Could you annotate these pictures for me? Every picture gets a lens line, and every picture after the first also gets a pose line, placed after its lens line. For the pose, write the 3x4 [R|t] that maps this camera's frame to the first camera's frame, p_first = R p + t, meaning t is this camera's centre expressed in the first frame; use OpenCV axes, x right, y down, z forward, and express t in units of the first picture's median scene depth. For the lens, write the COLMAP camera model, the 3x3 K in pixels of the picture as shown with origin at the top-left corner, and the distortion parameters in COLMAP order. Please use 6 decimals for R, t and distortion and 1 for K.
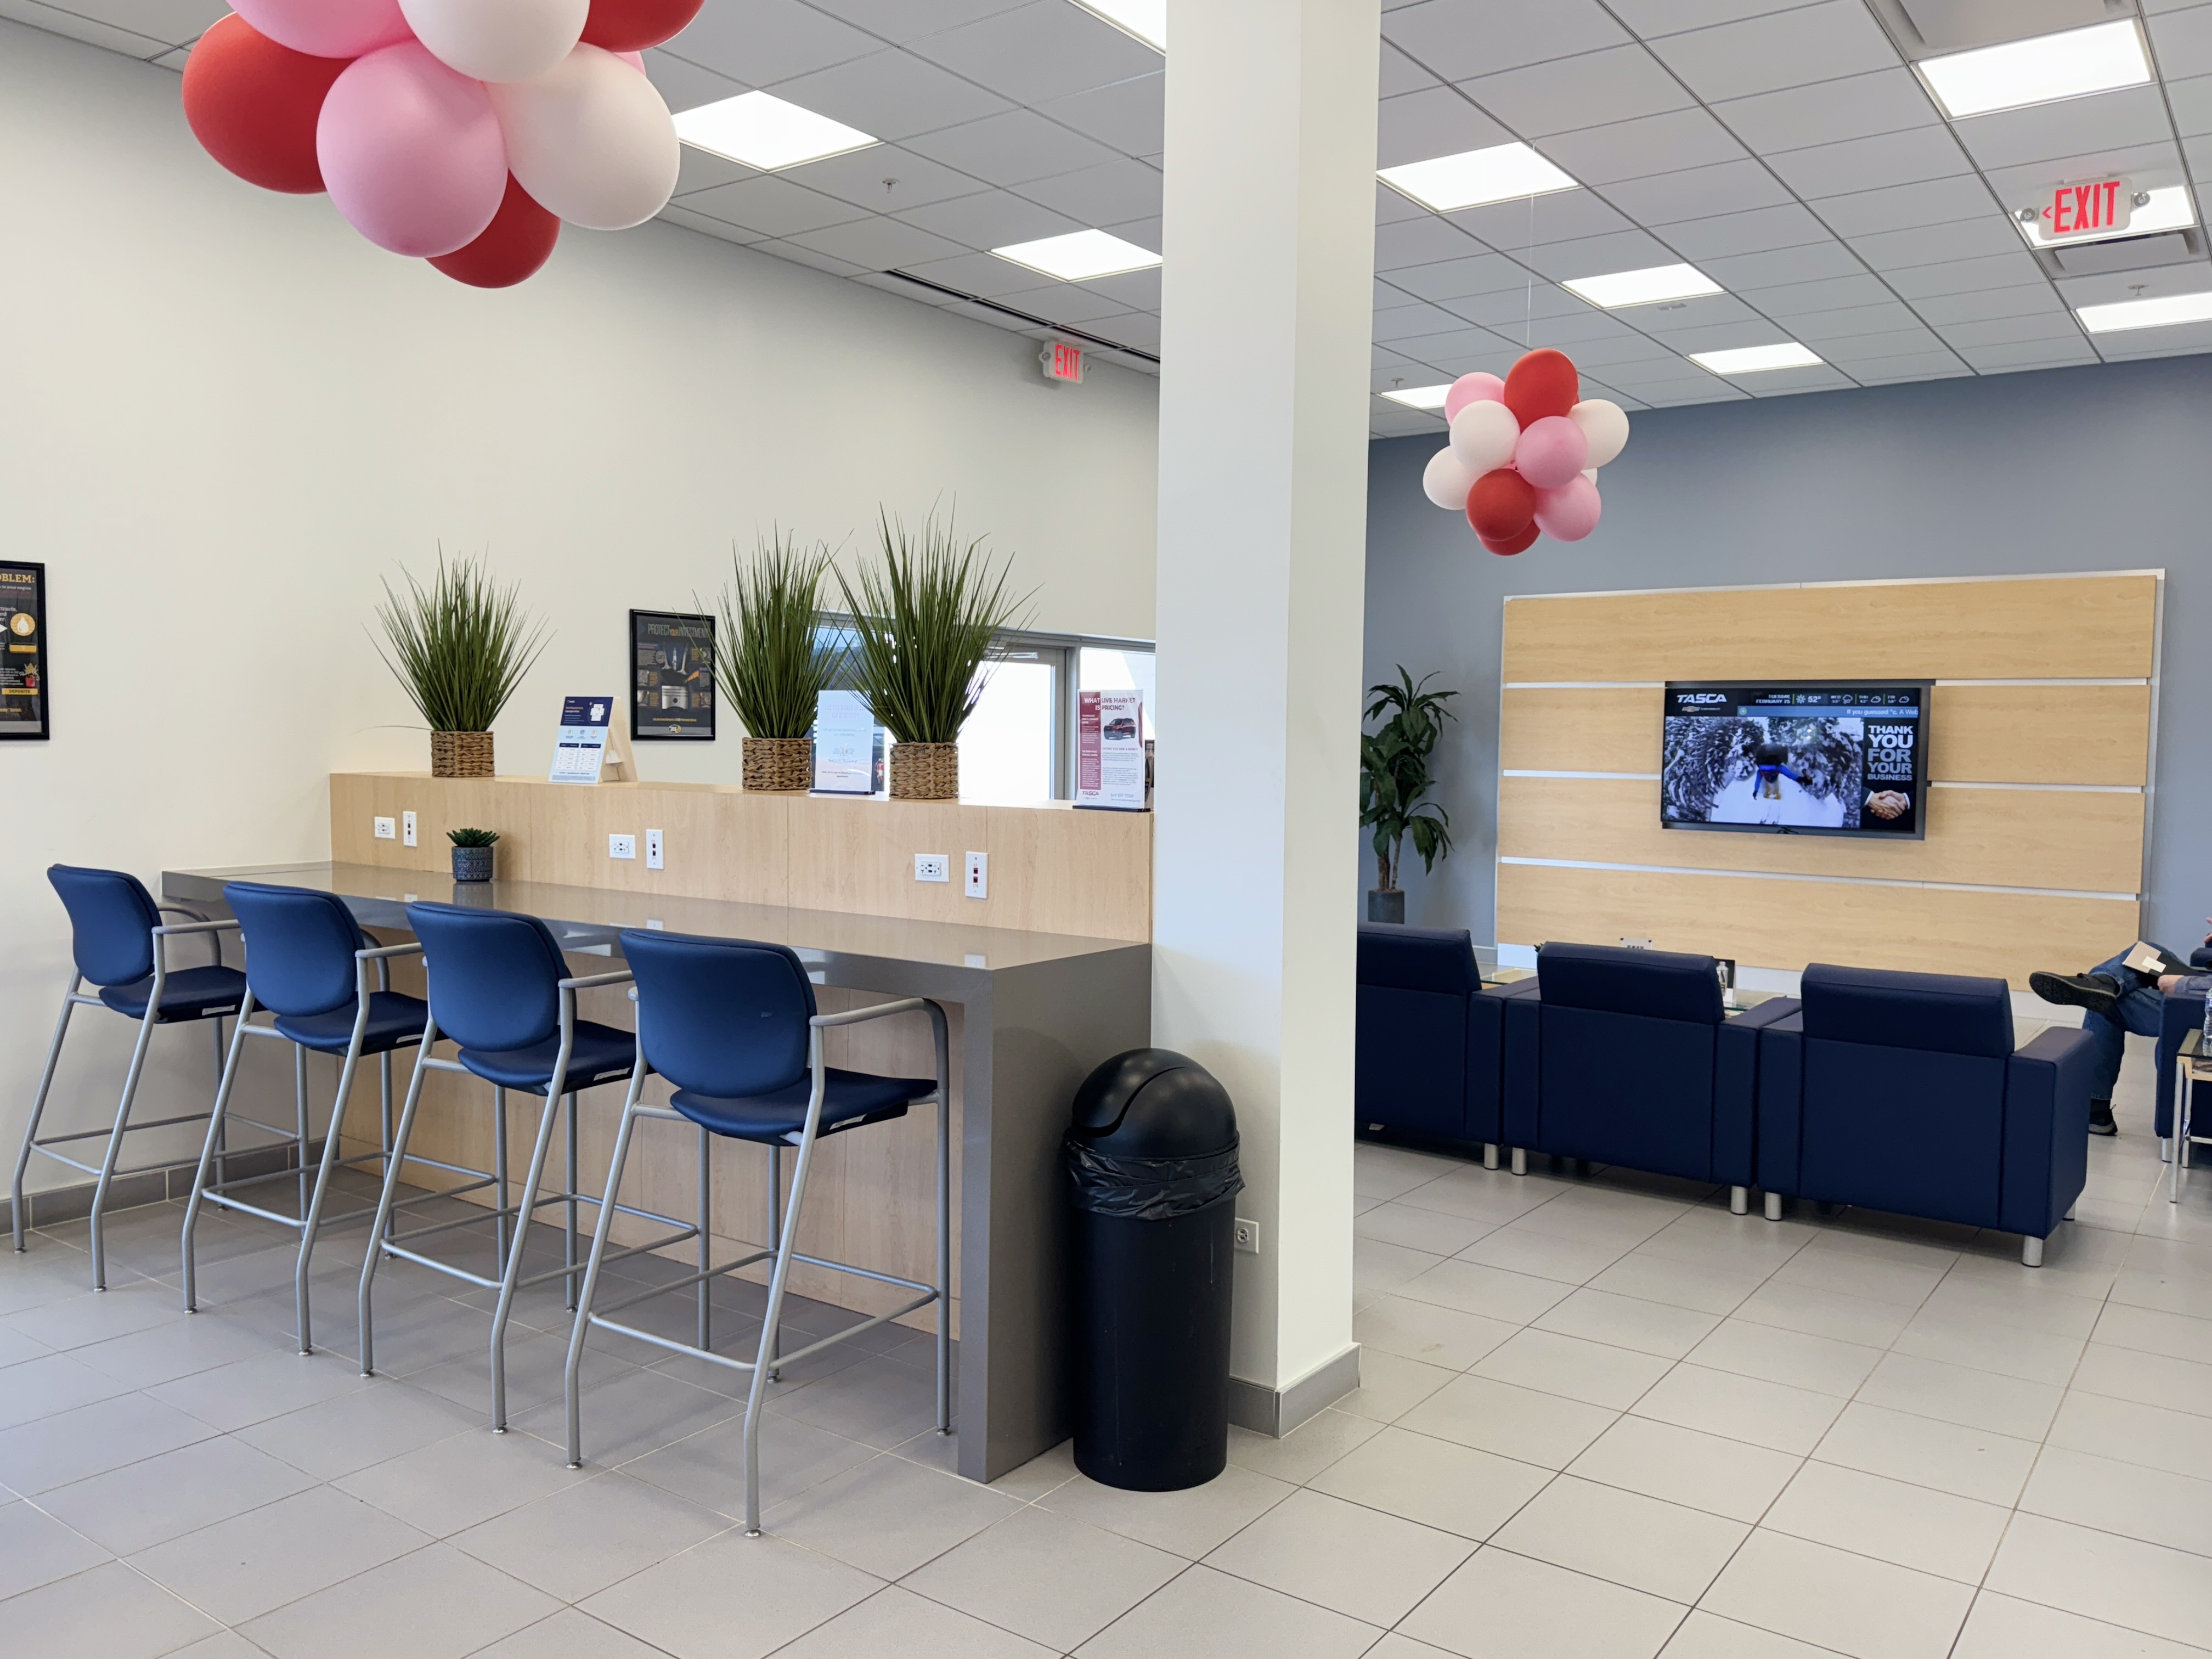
lens RADIAL K [[1726.5, 0, 1106.0], [0, 1726.5, 829.5], [0, 0, 1]] dist [0.078440, -0.088166]
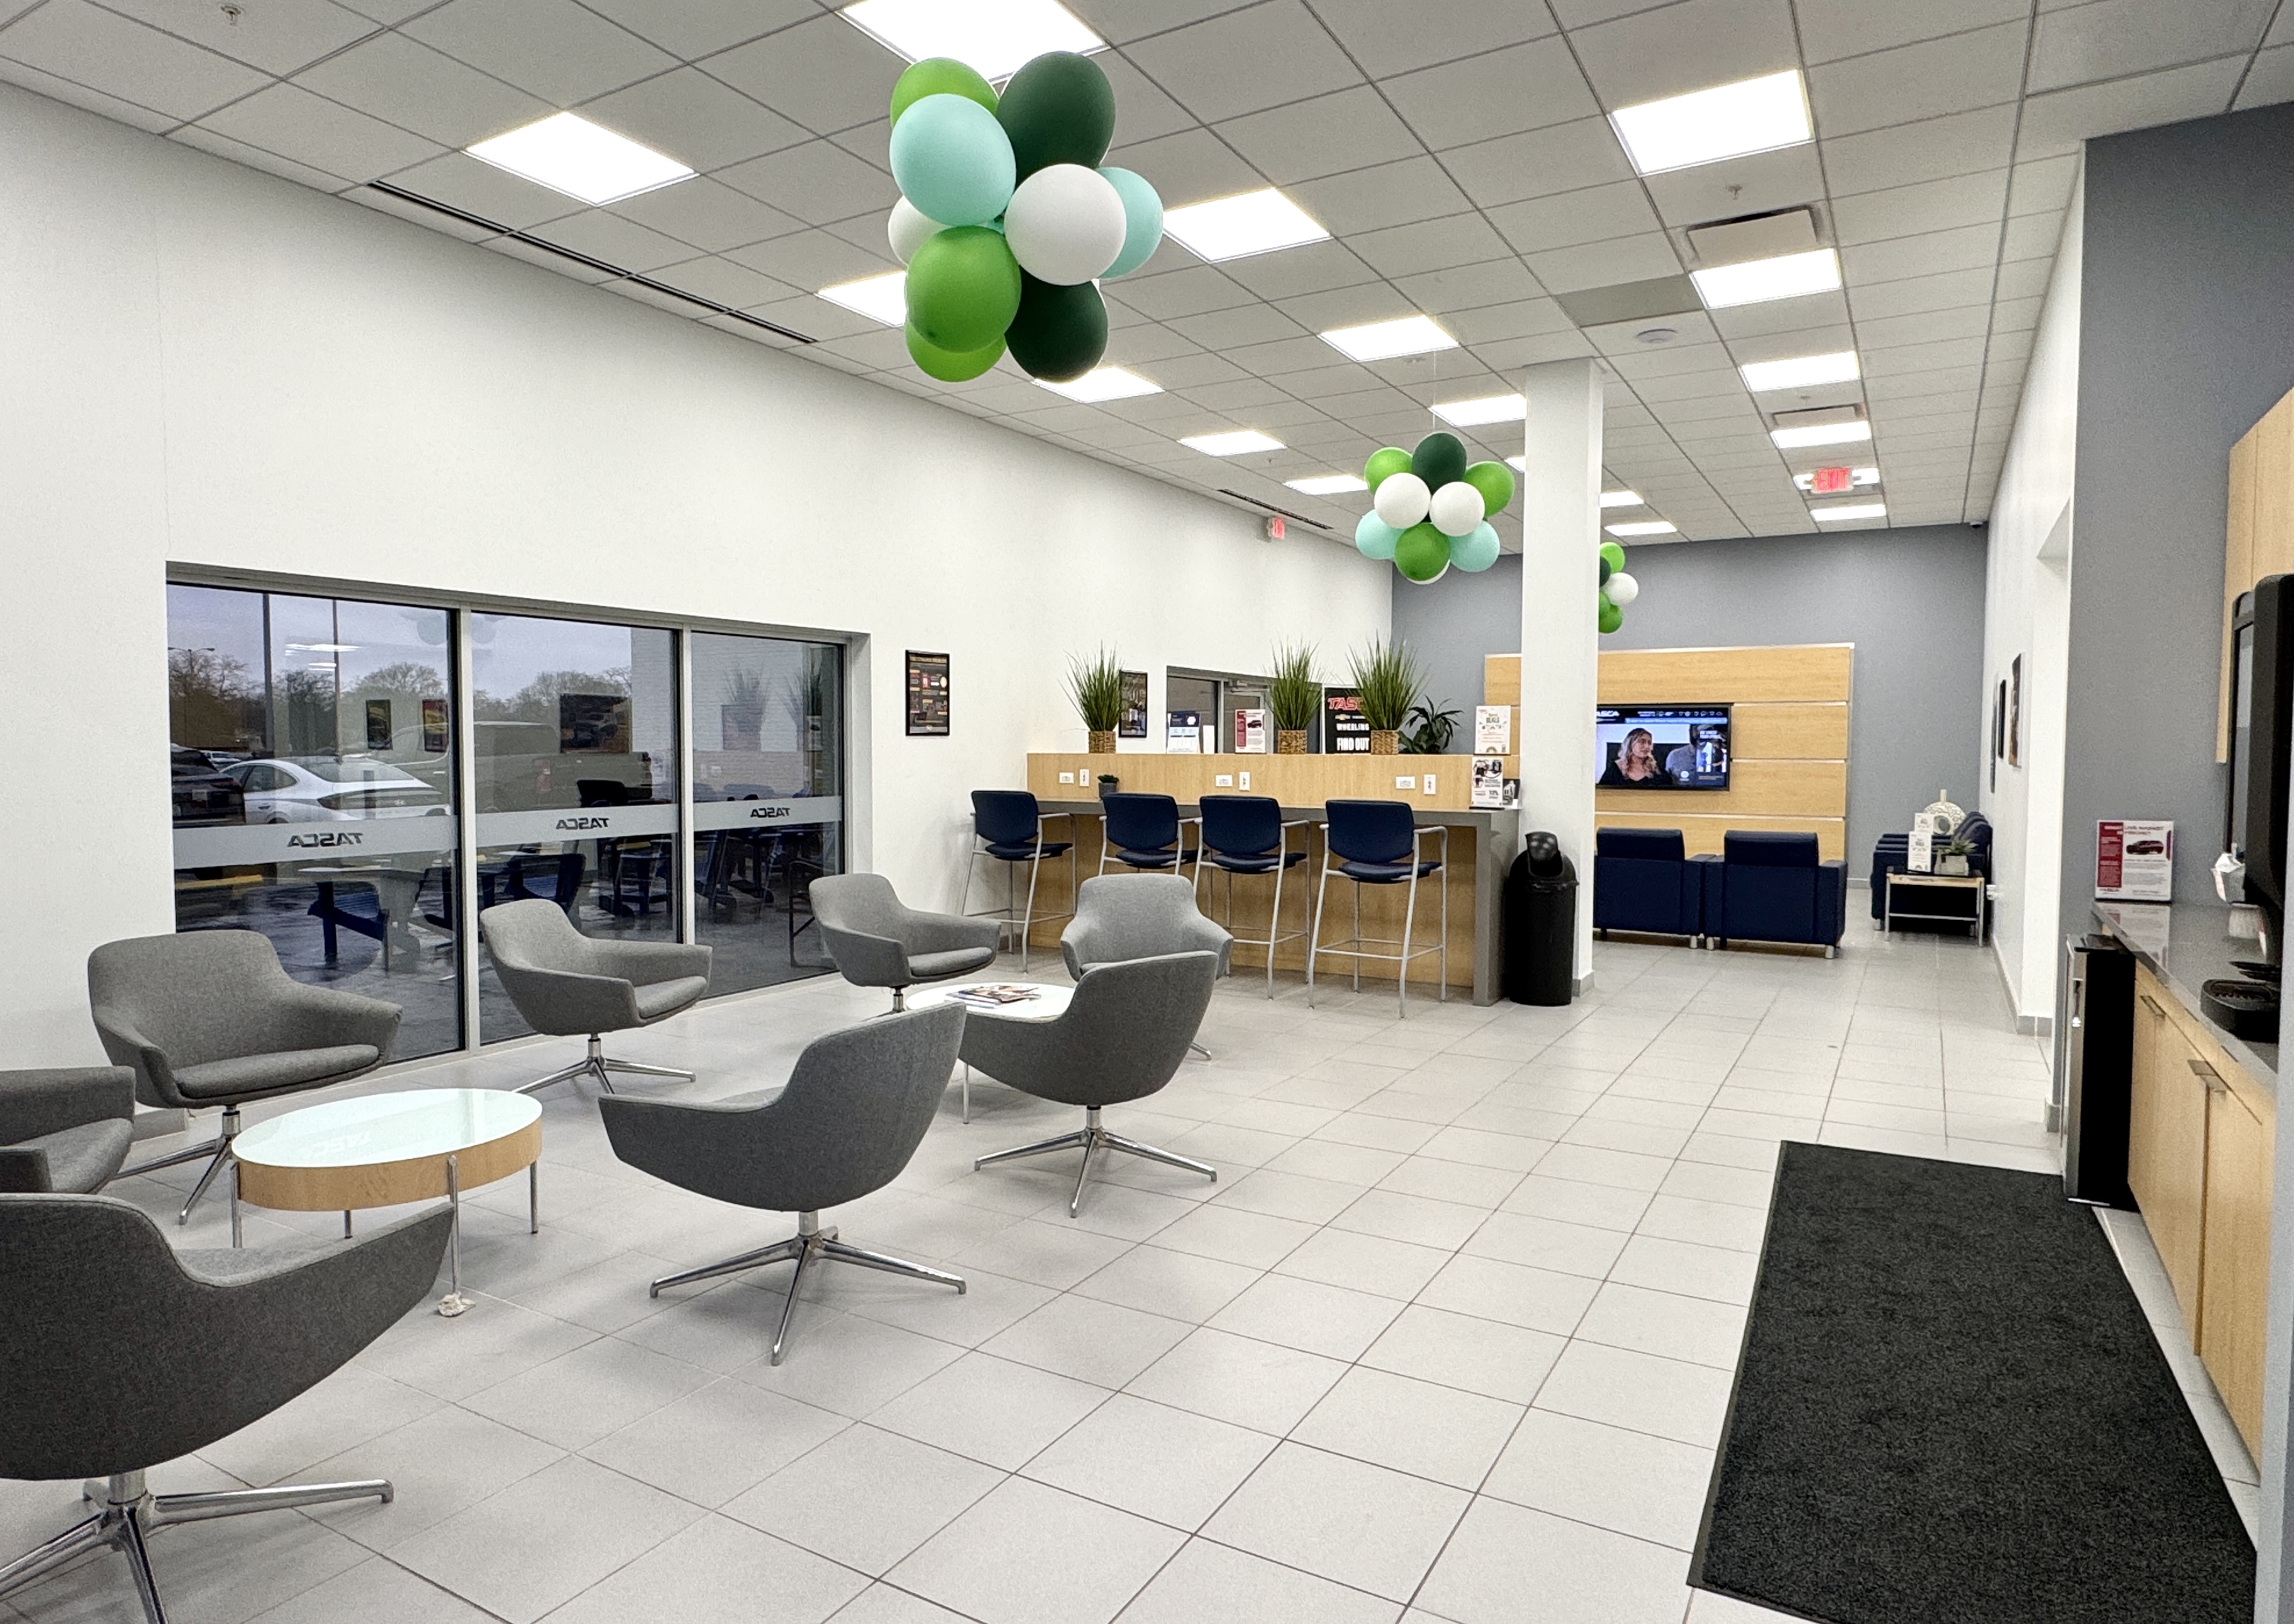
lens RADIAL K [[1340.1, 0, 1147.0], [0, 1340.1, 812.0], [0, 0, 1]] dist [0.001603, 0.000178]
pose [[0.996021, -0.013885, 0.088035, -0.444826], [0.014616, 0.999864, -0.007661, 0.051399], [-0.087916, 0.008917, 0.996088, -0.574094]]
